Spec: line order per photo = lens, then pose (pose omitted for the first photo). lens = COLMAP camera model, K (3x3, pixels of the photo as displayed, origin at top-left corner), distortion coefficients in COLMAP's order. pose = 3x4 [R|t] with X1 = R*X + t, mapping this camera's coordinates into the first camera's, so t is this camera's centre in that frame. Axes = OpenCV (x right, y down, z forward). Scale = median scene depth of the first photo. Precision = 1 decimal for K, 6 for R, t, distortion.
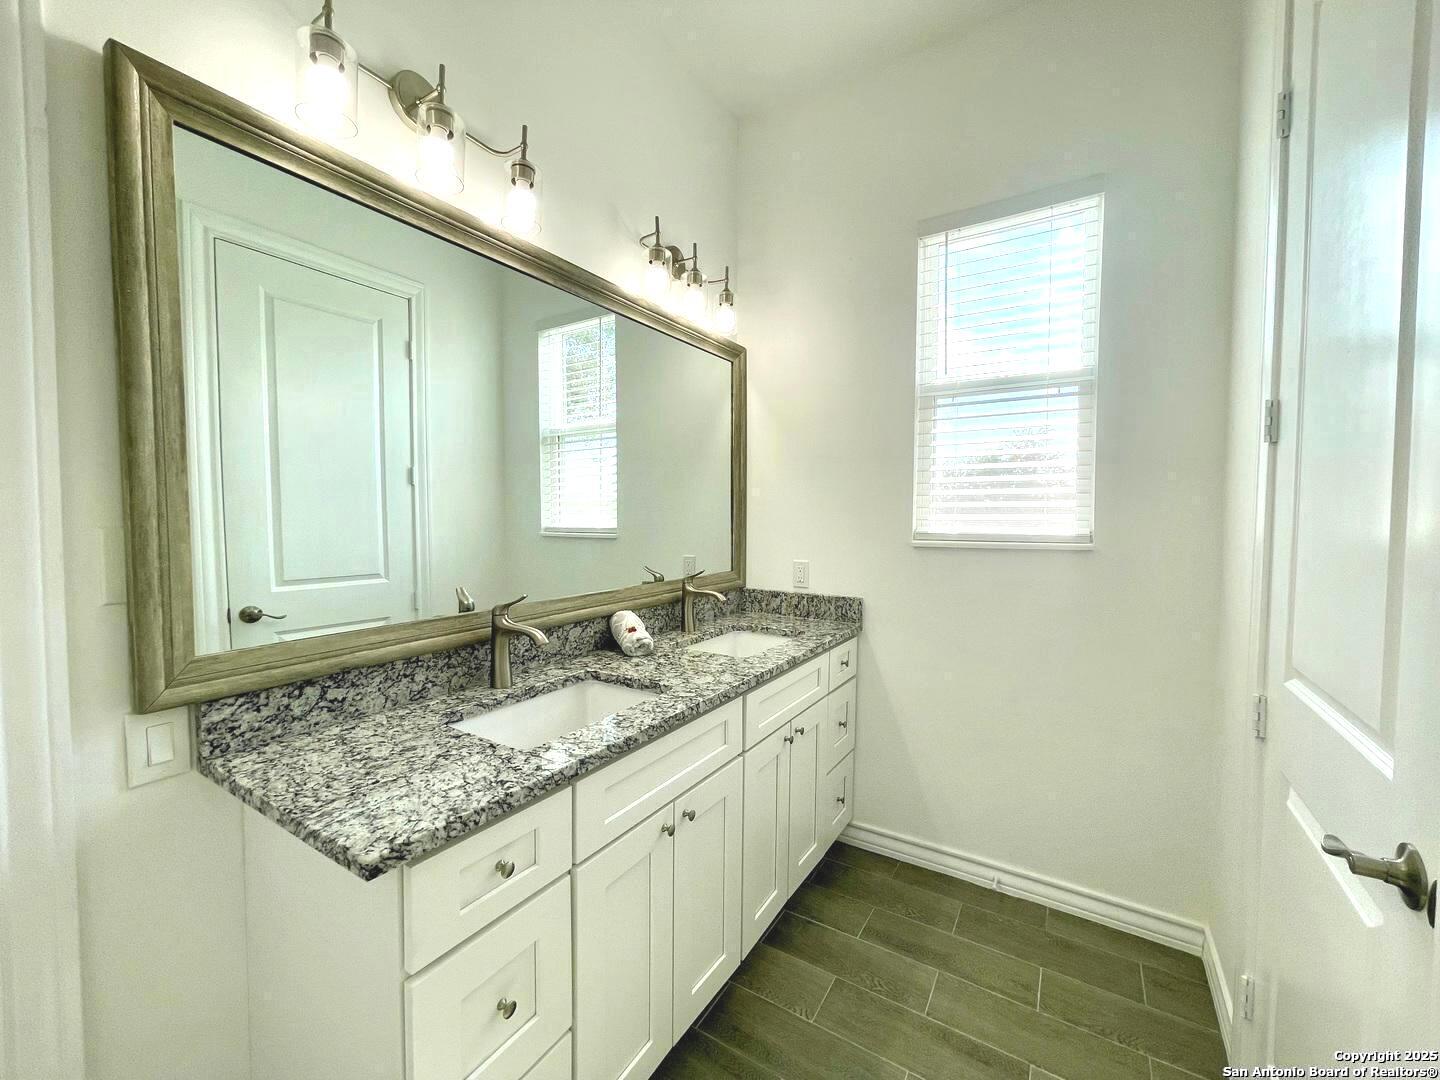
lens RADIAL K [[582.8, 0, 720.0], [0, 582.8, 540.0], [0, 0, 1]] dist [0.000163, -0.000069]
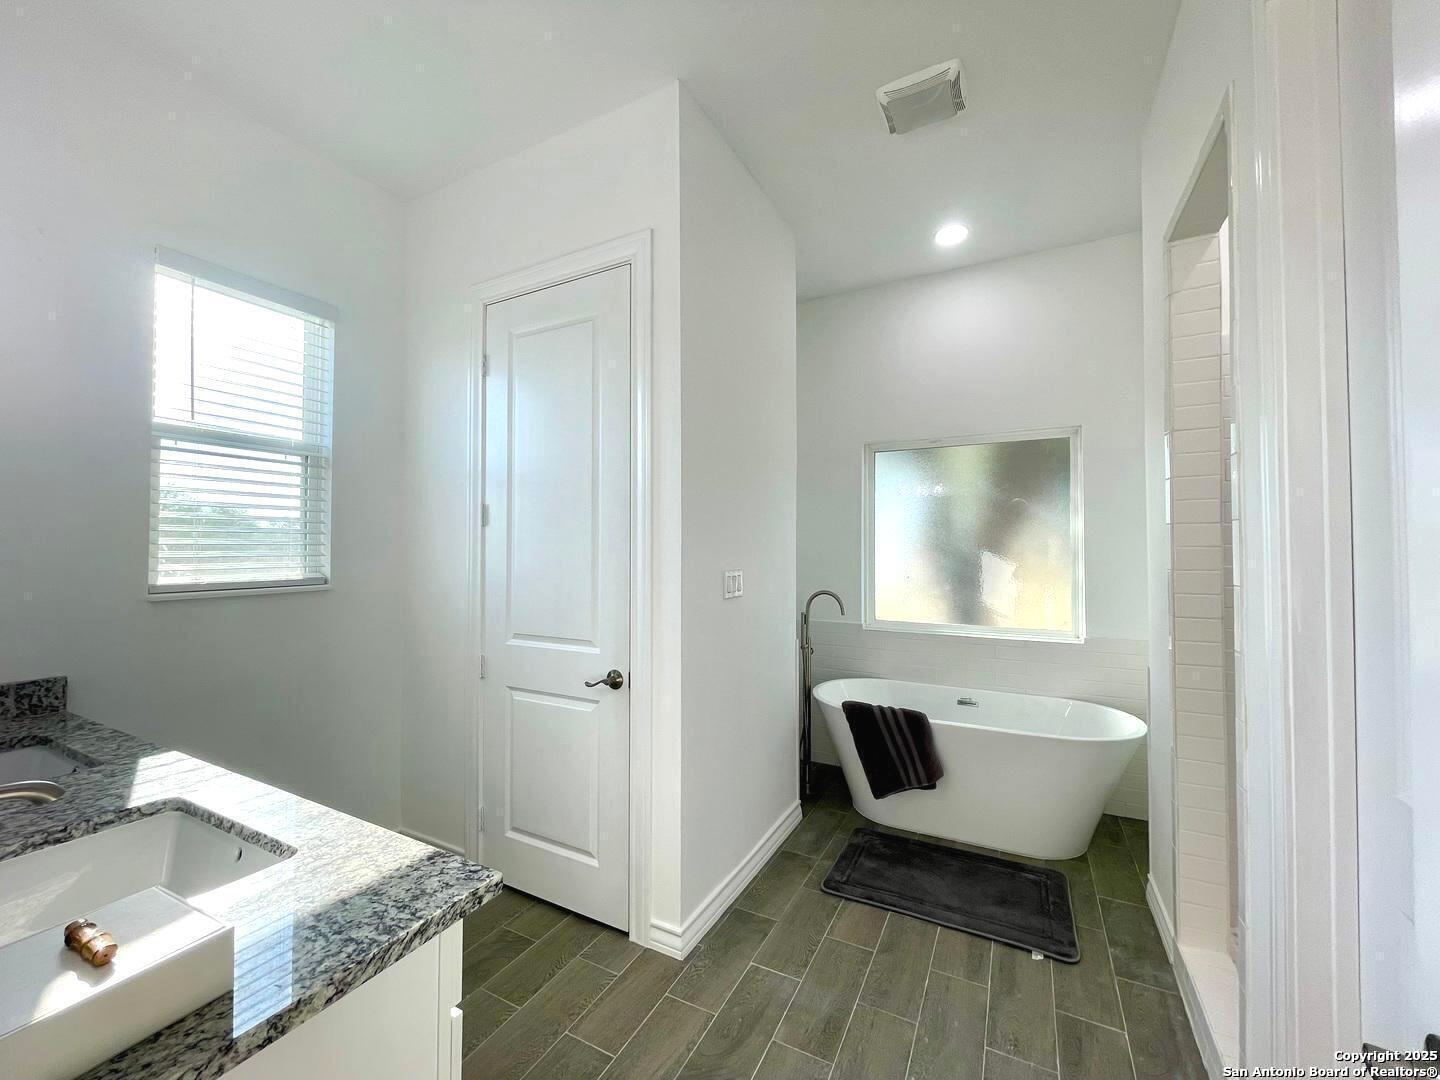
lens RADIAL K [[582.8, 0, 720.0], [0, 582.8, 540.0], [0, 0, 1]] dist [0.000163, -0.000069]
pose [[-0.085470, 0.014664, 0.996233, -0.653323], [0.043338, 0.999000, -0.010987, -0.037041], [-0.995398, 0.042236, -0.086020, 0.221463]]
